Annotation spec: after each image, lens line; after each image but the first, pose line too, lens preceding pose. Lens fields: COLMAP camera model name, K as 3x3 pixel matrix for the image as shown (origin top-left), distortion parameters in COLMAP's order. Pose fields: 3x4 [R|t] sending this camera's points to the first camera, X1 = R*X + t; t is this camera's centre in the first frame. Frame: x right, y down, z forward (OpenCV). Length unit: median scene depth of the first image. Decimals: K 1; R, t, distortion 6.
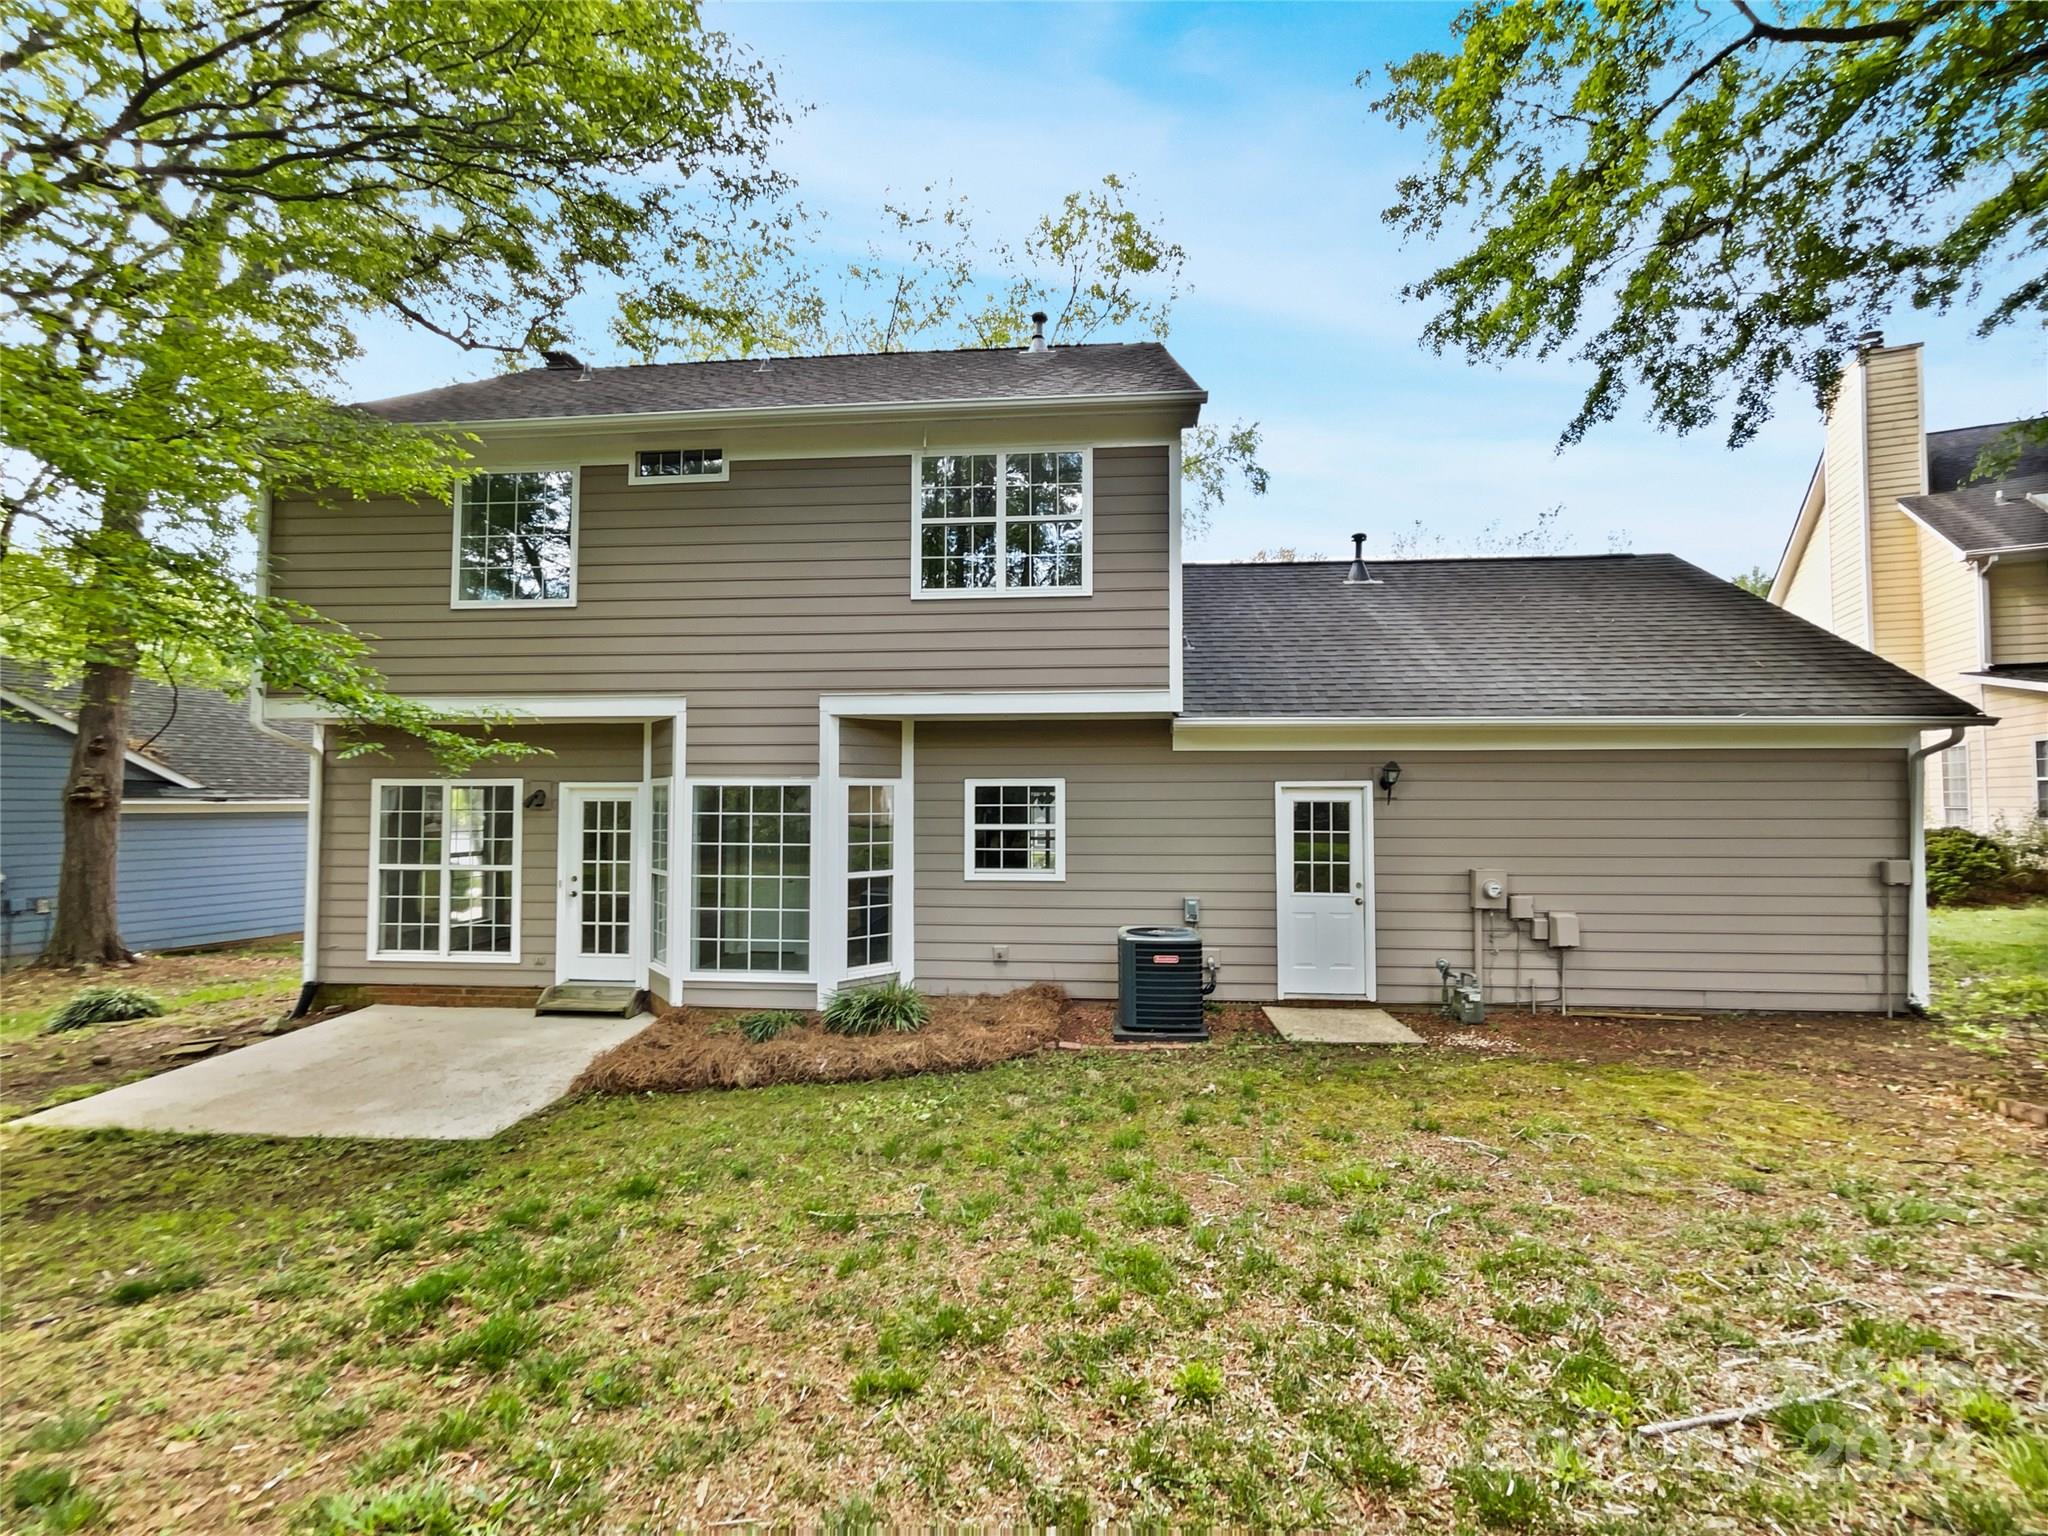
lens RADIAL K [[866.1, 0, 1024.0], [0, 866.1, 768.0], [0, 0, 1]] dist [-0.015311, 0.011181]
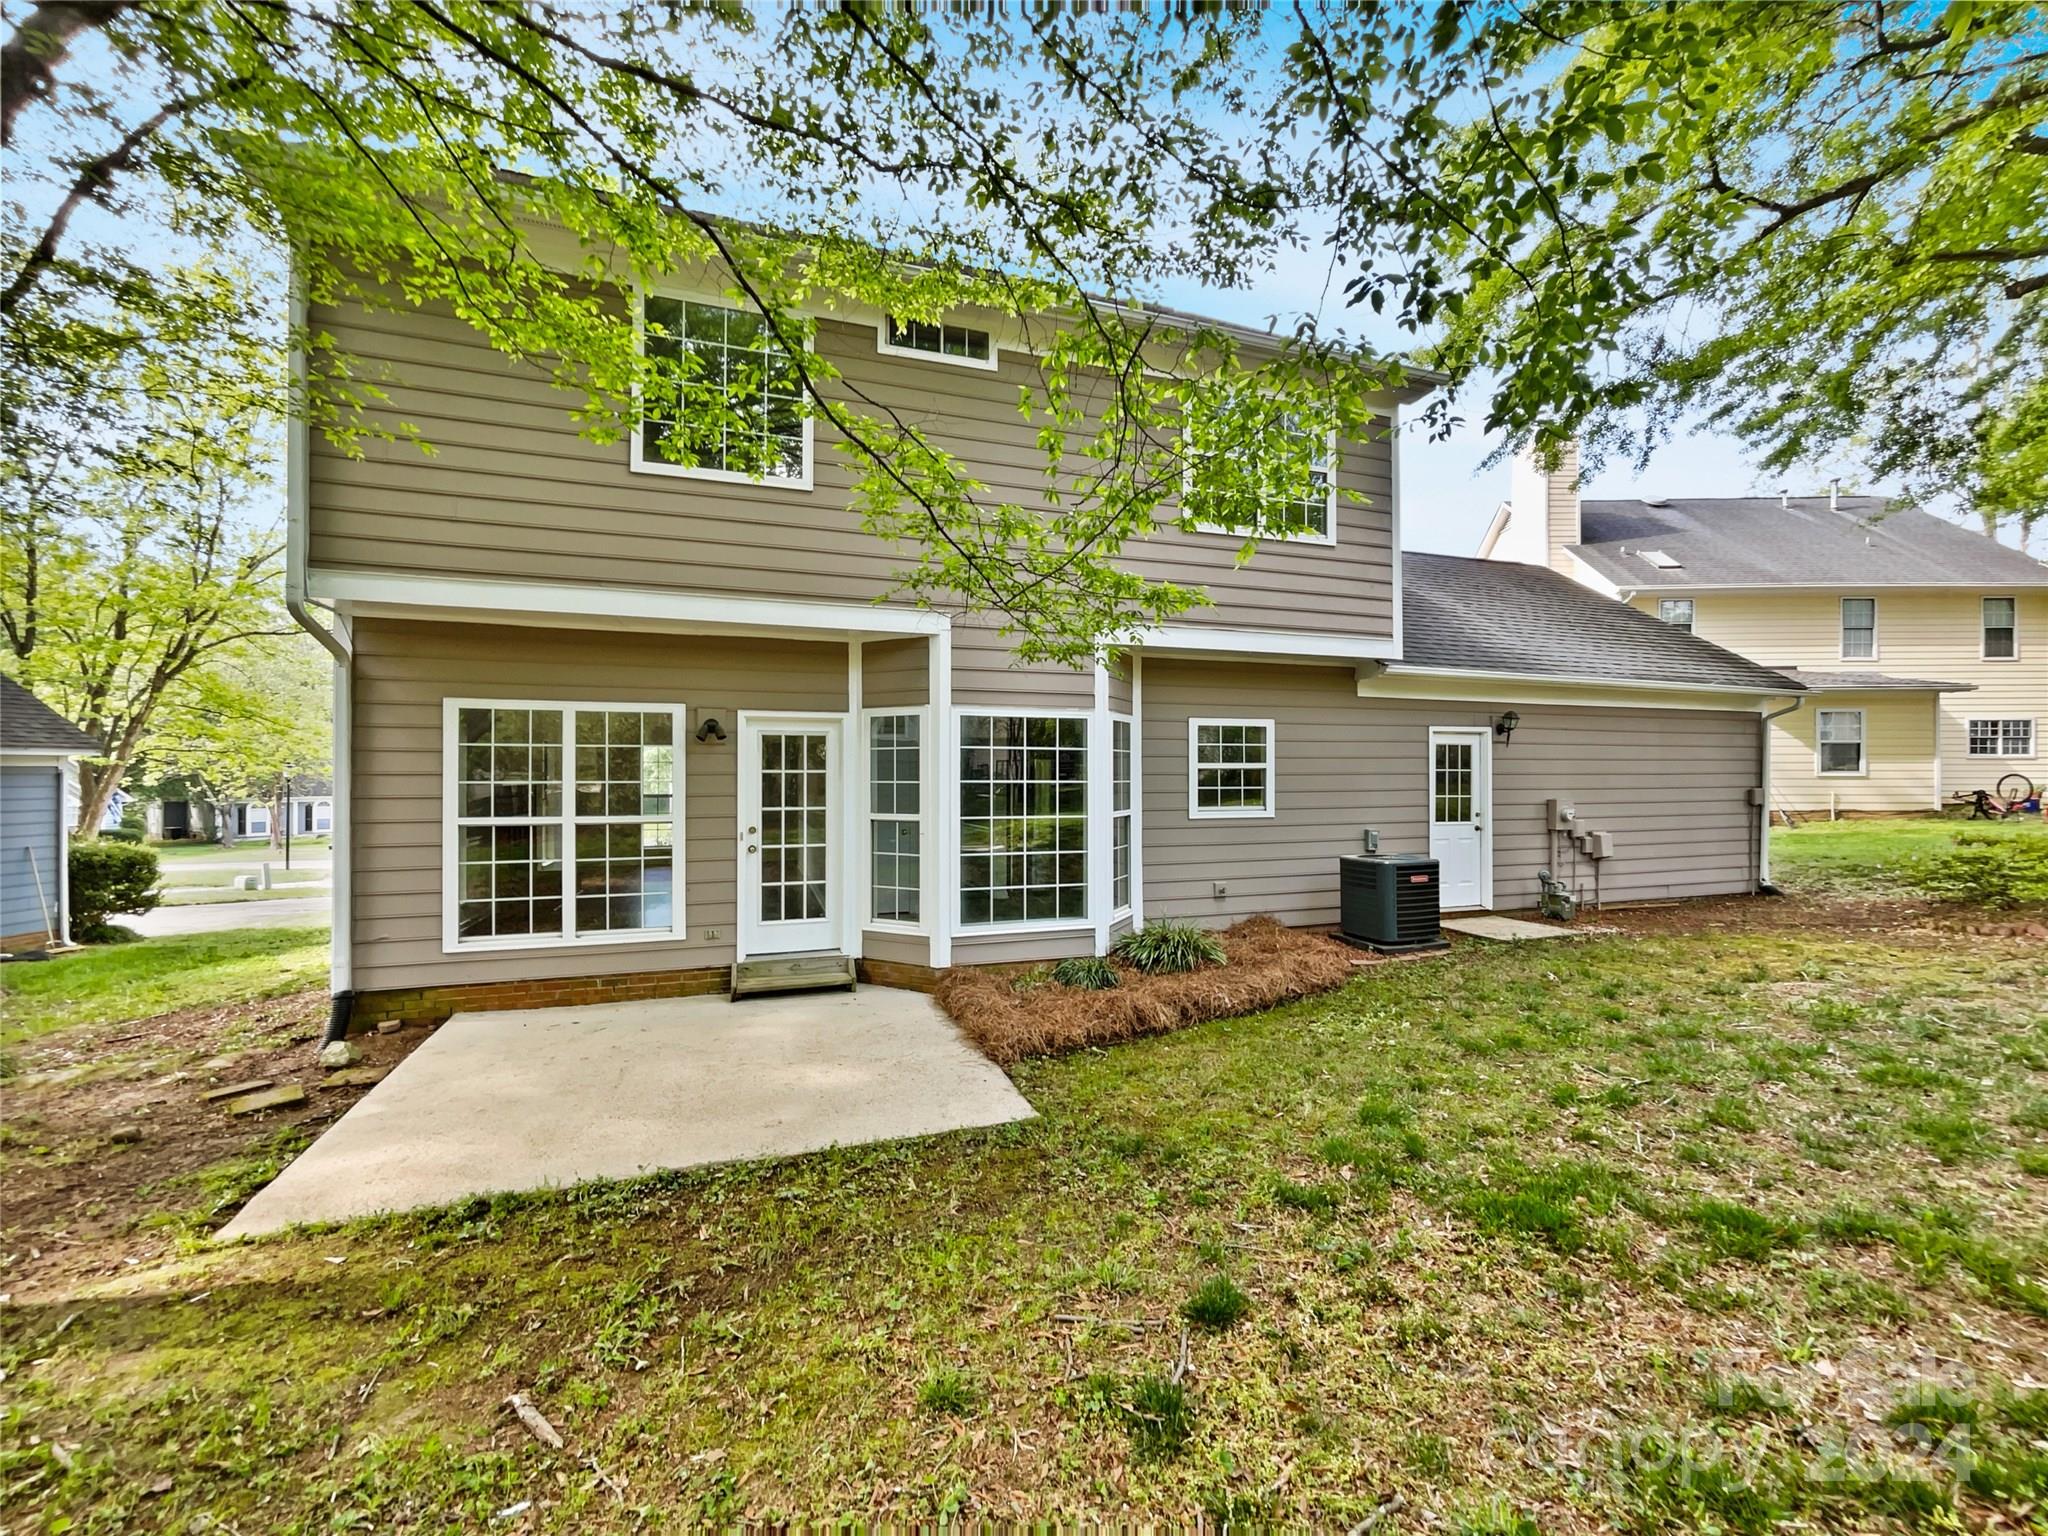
lens RADIAL K [[866.1, 0, 1024.0], [0, 866.1, 768.0], [0, 0, 1]] dist [-0.015311, 0.011181]
pose [[0.909957, 0.002685, 0.414695, -0.674980], [-0.013827, 0.999620, 0.023867, 0.050785], [-0.414473, -0.027452, 0.909648, 0.173140]]
